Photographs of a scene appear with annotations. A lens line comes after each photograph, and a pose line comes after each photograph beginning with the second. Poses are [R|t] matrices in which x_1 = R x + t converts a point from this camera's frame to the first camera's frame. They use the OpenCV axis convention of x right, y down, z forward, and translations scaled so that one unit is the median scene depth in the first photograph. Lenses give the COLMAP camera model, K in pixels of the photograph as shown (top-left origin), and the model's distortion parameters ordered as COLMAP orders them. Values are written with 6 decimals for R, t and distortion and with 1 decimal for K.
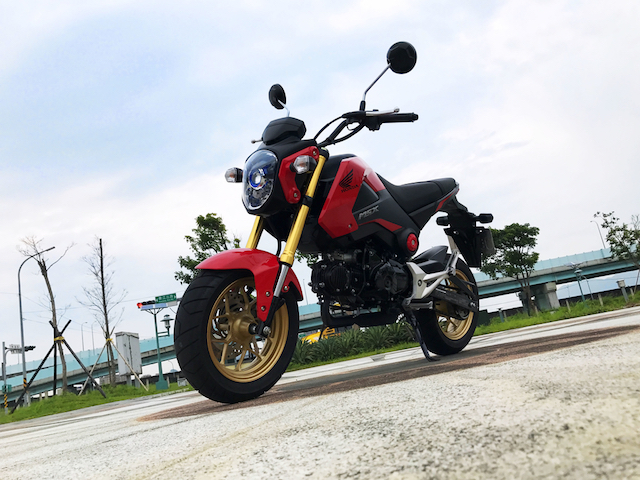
lens RADIAL K [[529.9, 0, 320.0], [0, 529.9, 240.0], [0, 0, 1]] dist [-0.059702, 0.002246]
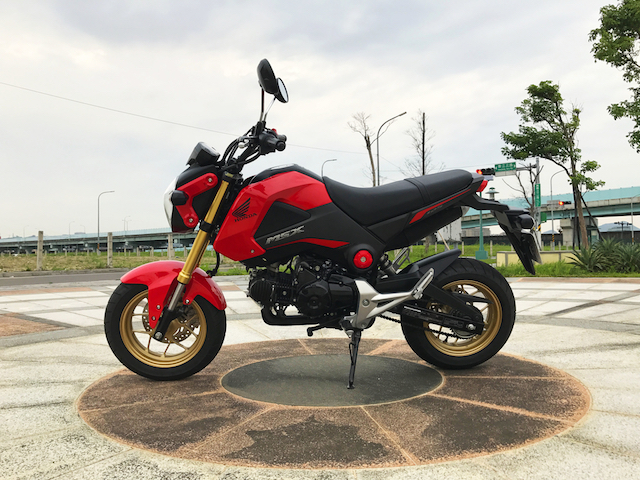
lens RADIAL K [[518.6, 0, 320.0], [0, 518.6, 240.0], [0, 0, 1]] dist [0.038567, -0.003364]
pose [[0.778853, 0.157384, -0.607140, 0.090867], [0.012579, 0.963891, 0.265998, -0.037122], [0.627081, -0.214810, 0.748750, 0.038480]]
